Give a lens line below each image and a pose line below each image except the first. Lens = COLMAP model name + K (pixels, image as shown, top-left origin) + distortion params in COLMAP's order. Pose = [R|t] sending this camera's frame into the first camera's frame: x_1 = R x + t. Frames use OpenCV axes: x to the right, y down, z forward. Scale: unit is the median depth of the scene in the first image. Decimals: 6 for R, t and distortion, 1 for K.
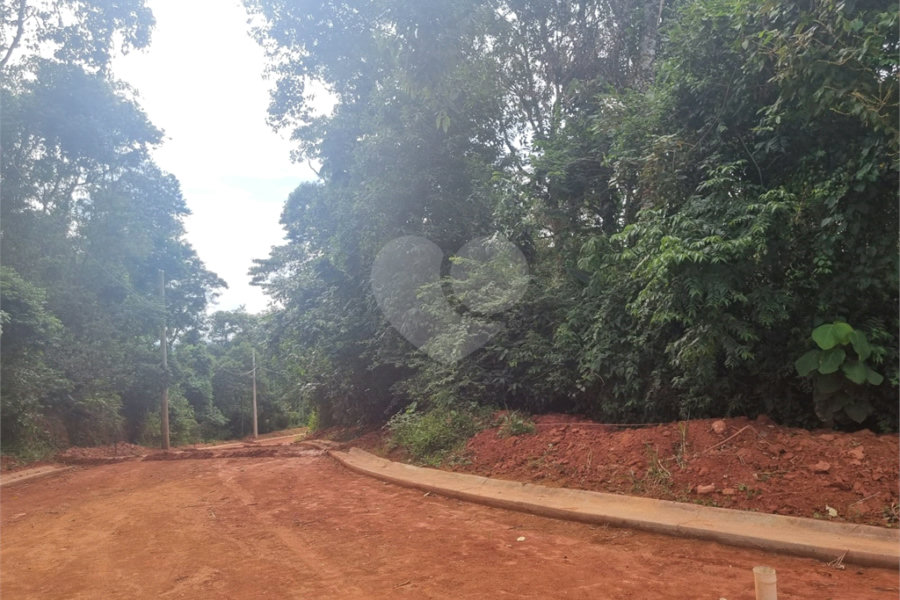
lens RADIAL K [[682.2, 0, 451.5], [0, 682.2, 295.5], [0, 0, 1]] dist [0.046246, -0.036034]
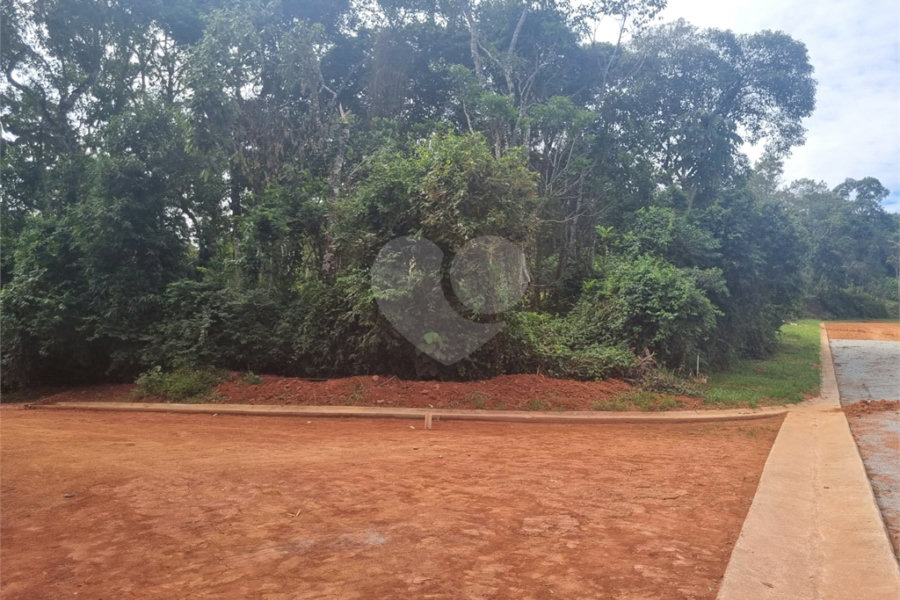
lens RADIAL K [[682.2, 0, 451.5], [0, 682.2, 295.5], [0, 0, 1]] dist [0.046246, -0.036034]
pose [[0.776351, 0.114312, 0.619848, -0.601079], [-0.115685, 0.992553, -0.038152, -0.002007], [-0.619594, -0.042088, 0.783794, -0.602440]]
